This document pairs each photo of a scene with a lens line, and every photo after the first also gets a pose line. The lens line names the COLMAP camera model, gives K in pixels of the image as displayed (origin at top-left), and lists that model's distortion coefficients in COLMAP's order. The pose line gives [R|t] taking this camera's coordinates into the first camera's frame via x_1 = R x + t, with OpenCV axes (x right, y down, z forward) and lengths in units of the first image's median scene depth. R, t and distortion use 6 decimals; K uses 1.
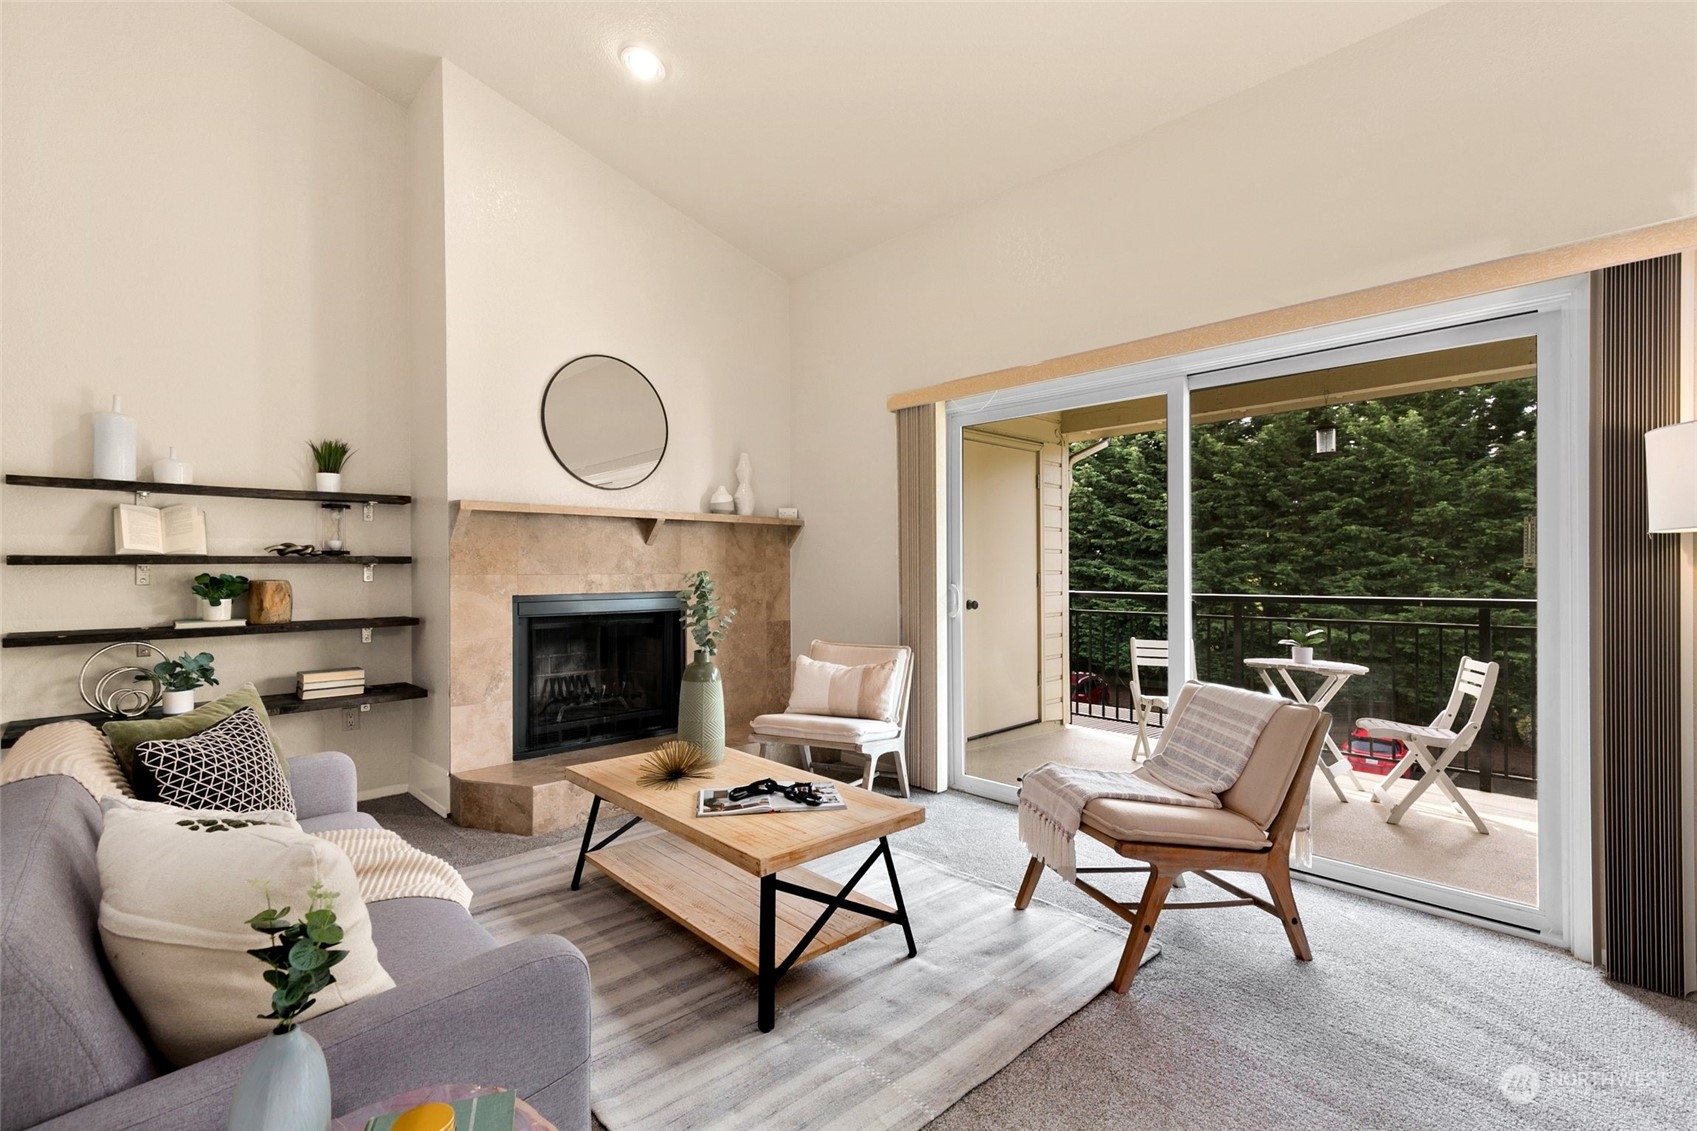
lens RADIAL K [[766.0, 0, 844.4], [0, 766.0, 573.1], [0, 0, 1]] dist [0.008362, -0.000188]
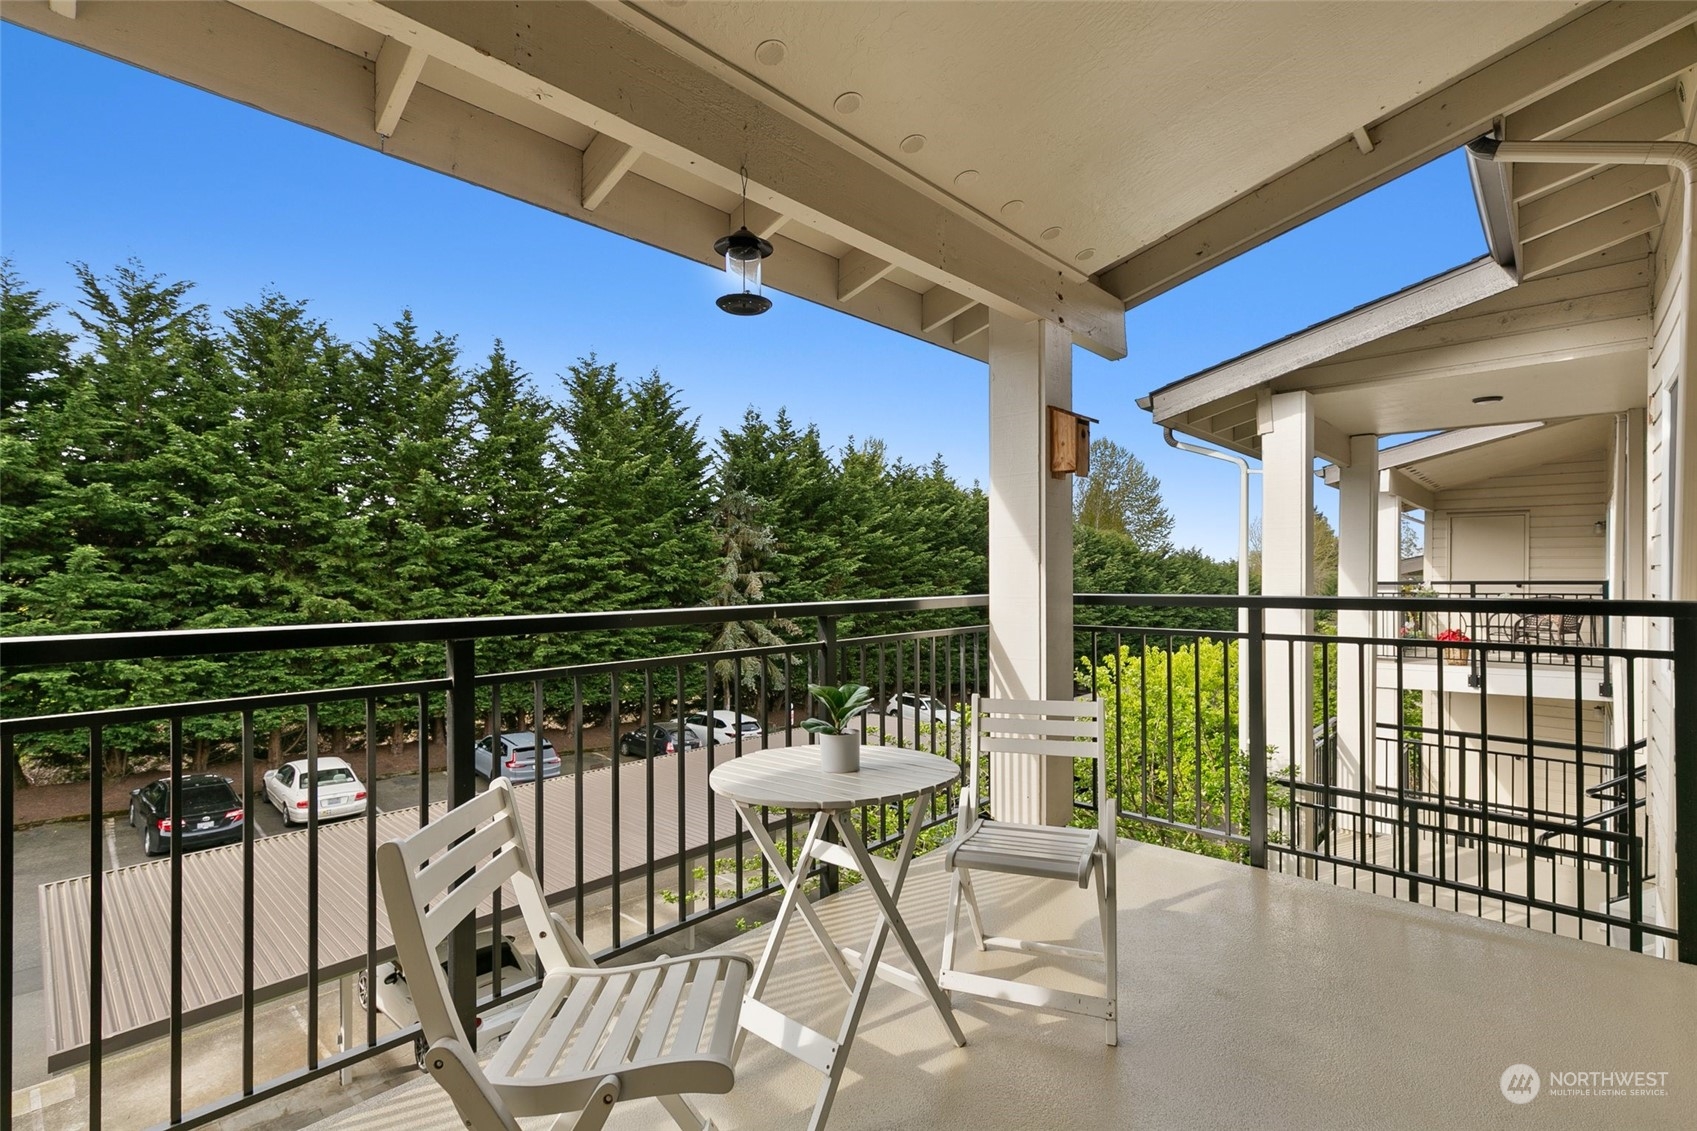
lens RADIAL K [[766.0, 0, 838.7], [0, 766.0, 562.0], [0, 0, 1]] dist [0.008362, -0.000188]
pose [[-0.036696, 0.012669, 0.999246, 0.030657], [0.006691, 0.999900, -0.012432, 0.002503], [-0.999304, 0.006230, -0.036778, 0.172829]]
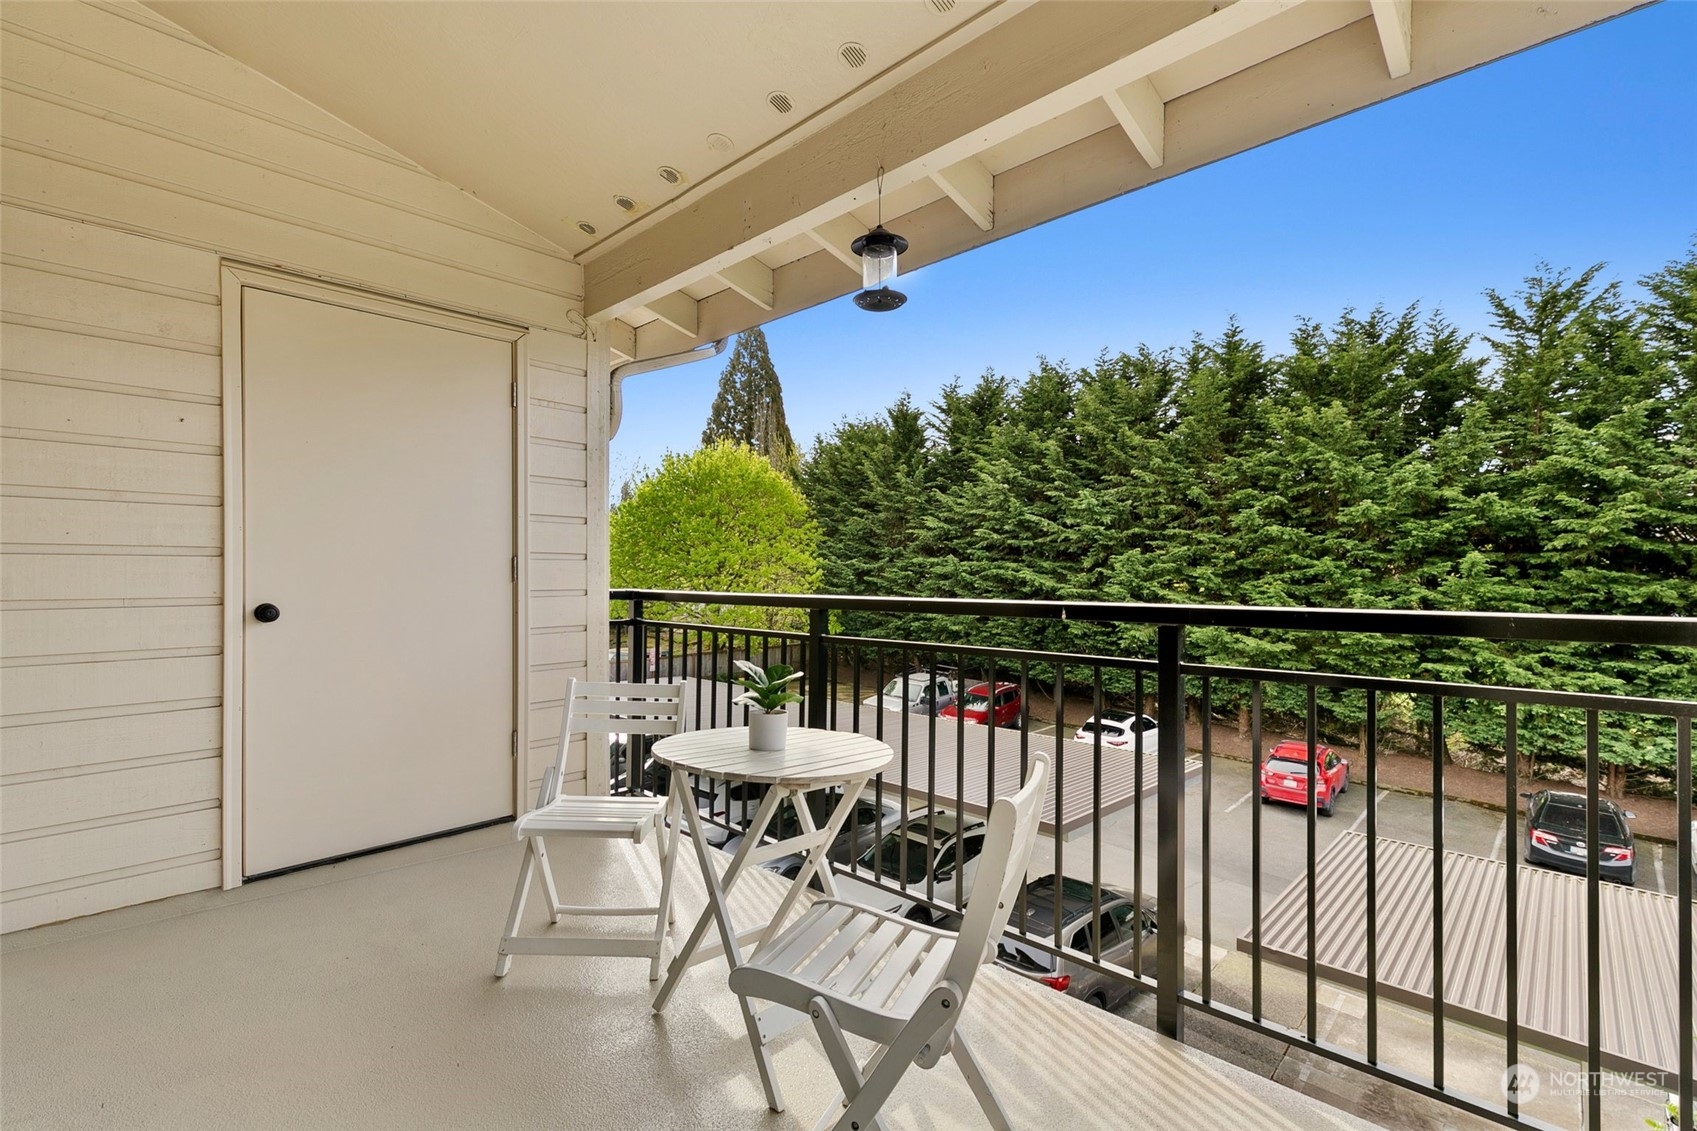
lens RADIAL K [[766.0, 0, 845.5], [0, 766.0, 572.5], [0, 0, 1]] dist [0.008362, -0.000188]
pose [[0.999230, 0.006707, 0.038658, 0.107402], [-0.006460, 0.999958, -0.006517, 0.003129], [-0.038700, 0.006263, 0.999231, 0.096123]]
